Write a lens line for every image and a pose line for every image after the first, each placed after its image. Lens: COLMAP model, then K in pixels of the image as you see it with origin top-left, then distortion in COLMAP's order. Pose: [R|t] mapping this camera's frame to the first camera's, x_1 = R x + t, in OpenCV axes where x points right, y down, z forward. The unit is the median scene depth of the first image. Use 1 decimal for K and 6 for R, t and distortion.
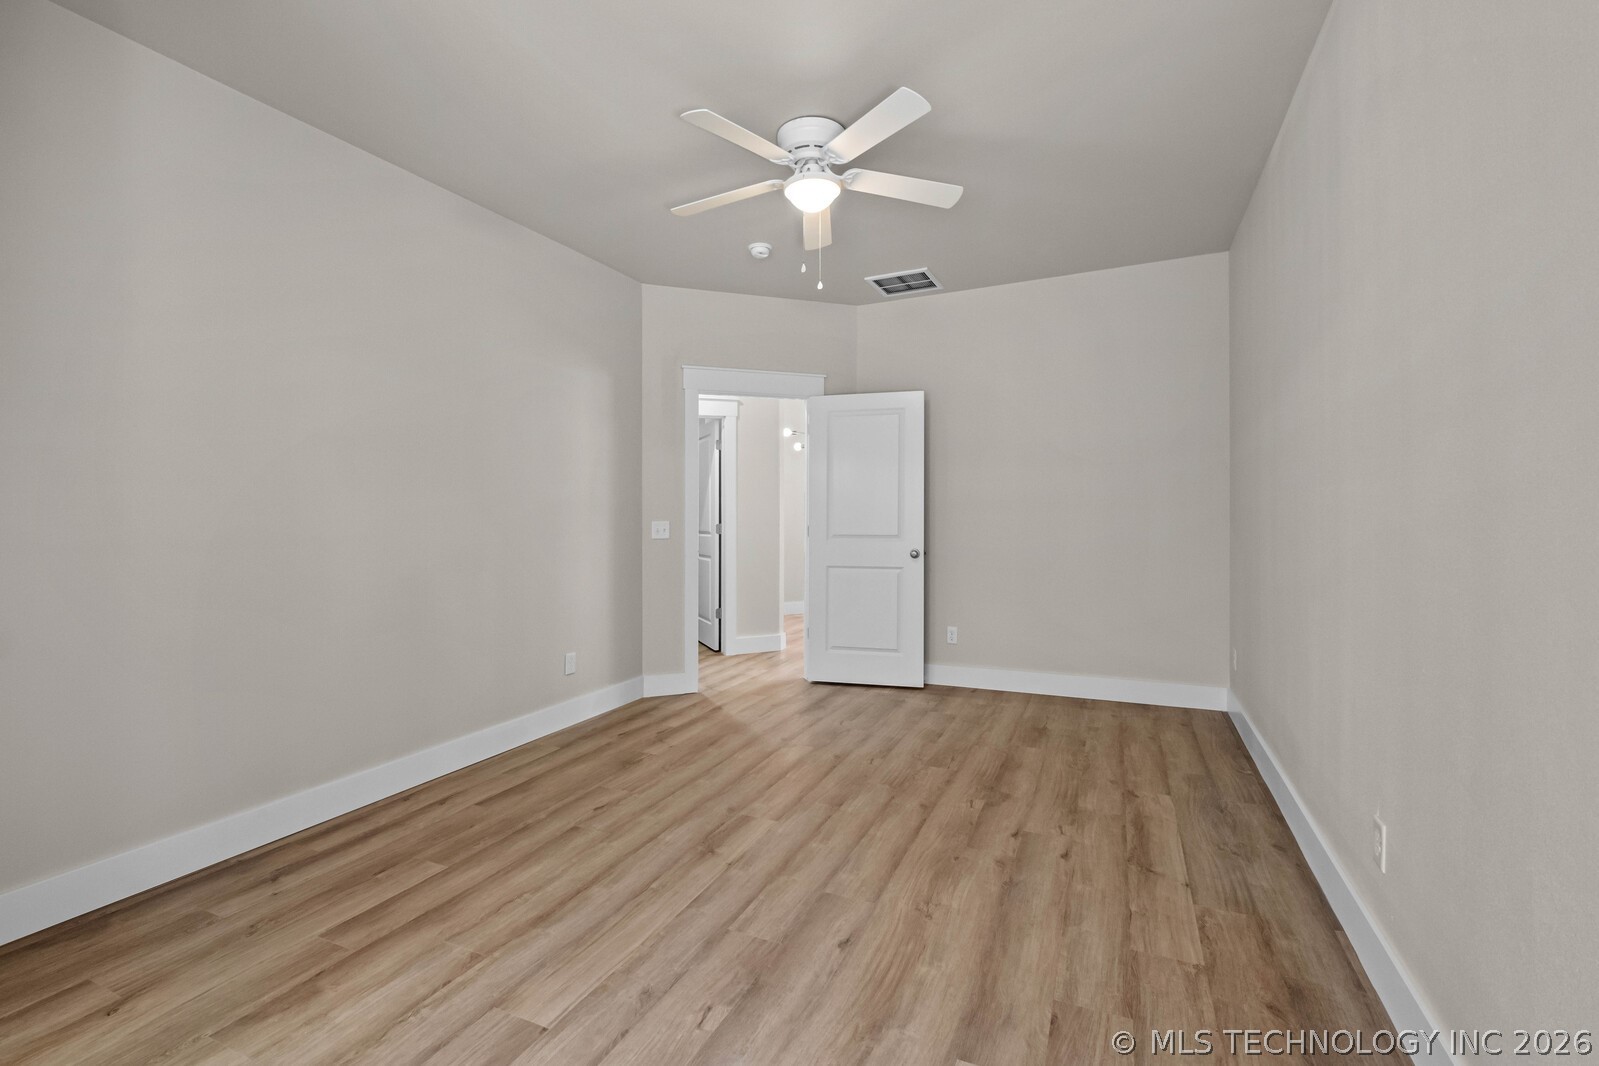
lens RADIAL K [[694.3, 0, 801.7], [0, 694.3, 531.0], [0, 0, 1]] dist [-0.000905, -0.000841]
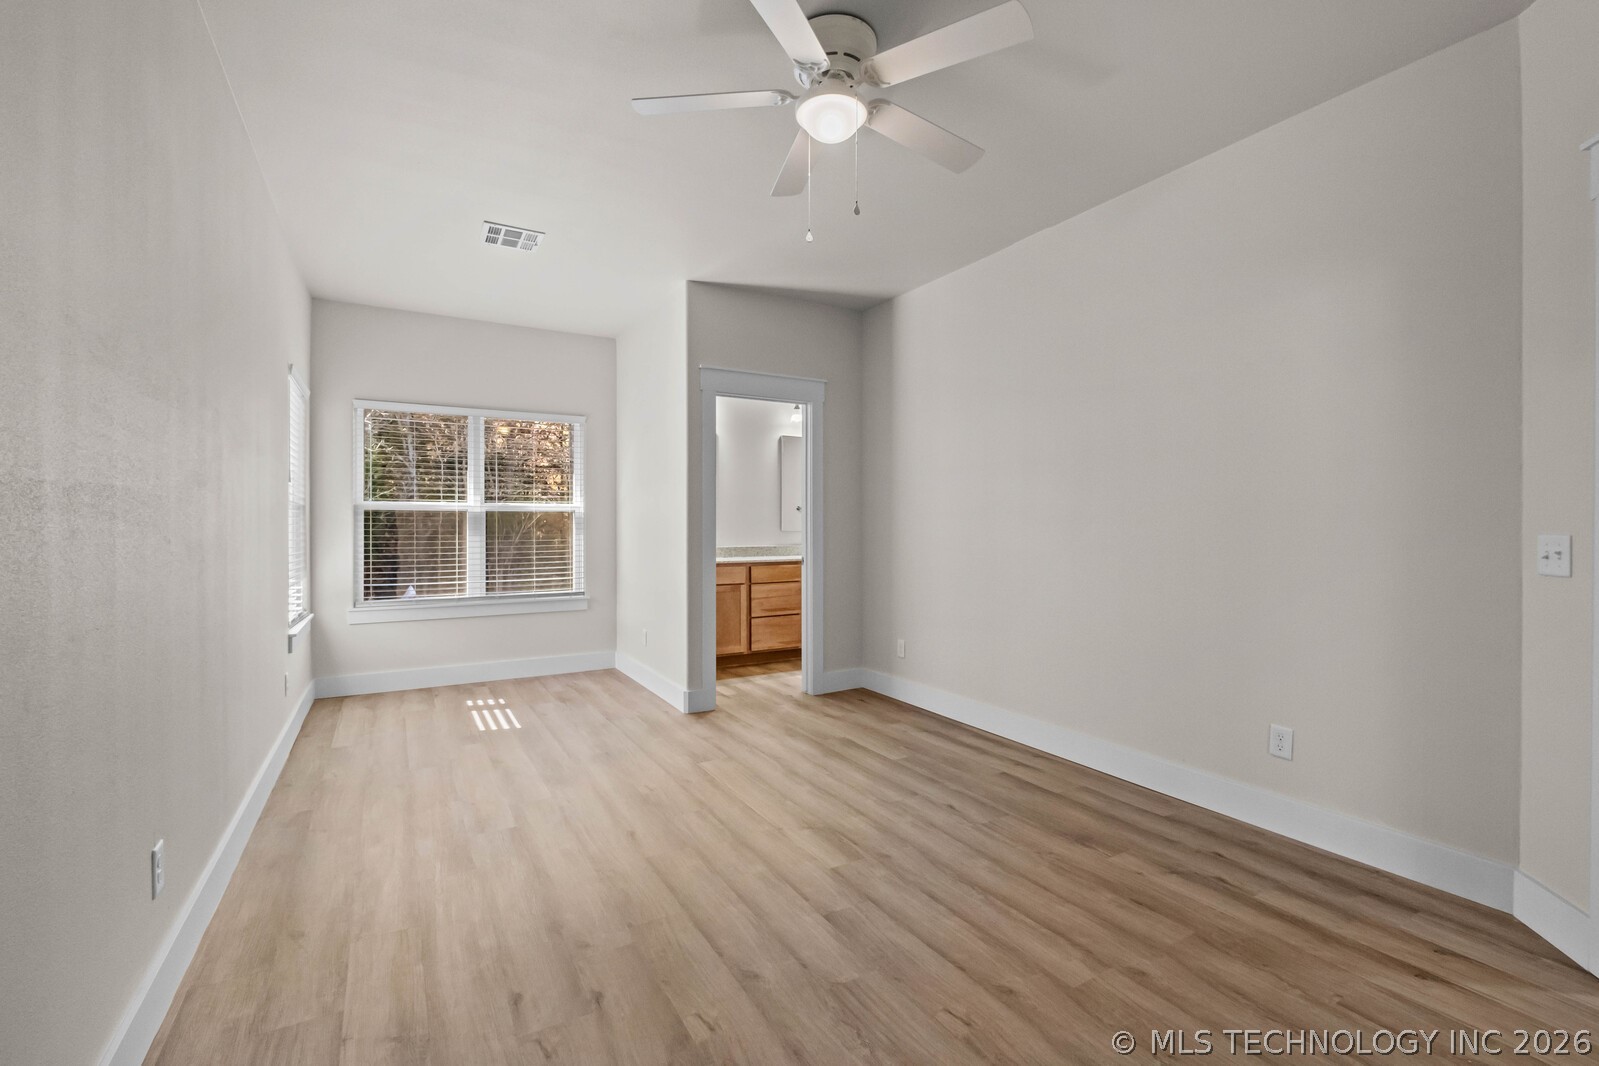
lens RADIAL K [[694.3, 0, 801.7], [0, 694.3, 531.0], [0, 0, 1]] dist [-0.000905, -0.000841]
pose [[-0.577222, 0.017628, -0.816397, 0.713324], [-0.011952, 0.999477, 0.030031, -0.042516], [0.816500, 0.027093, -0.576710, 1.486722]]
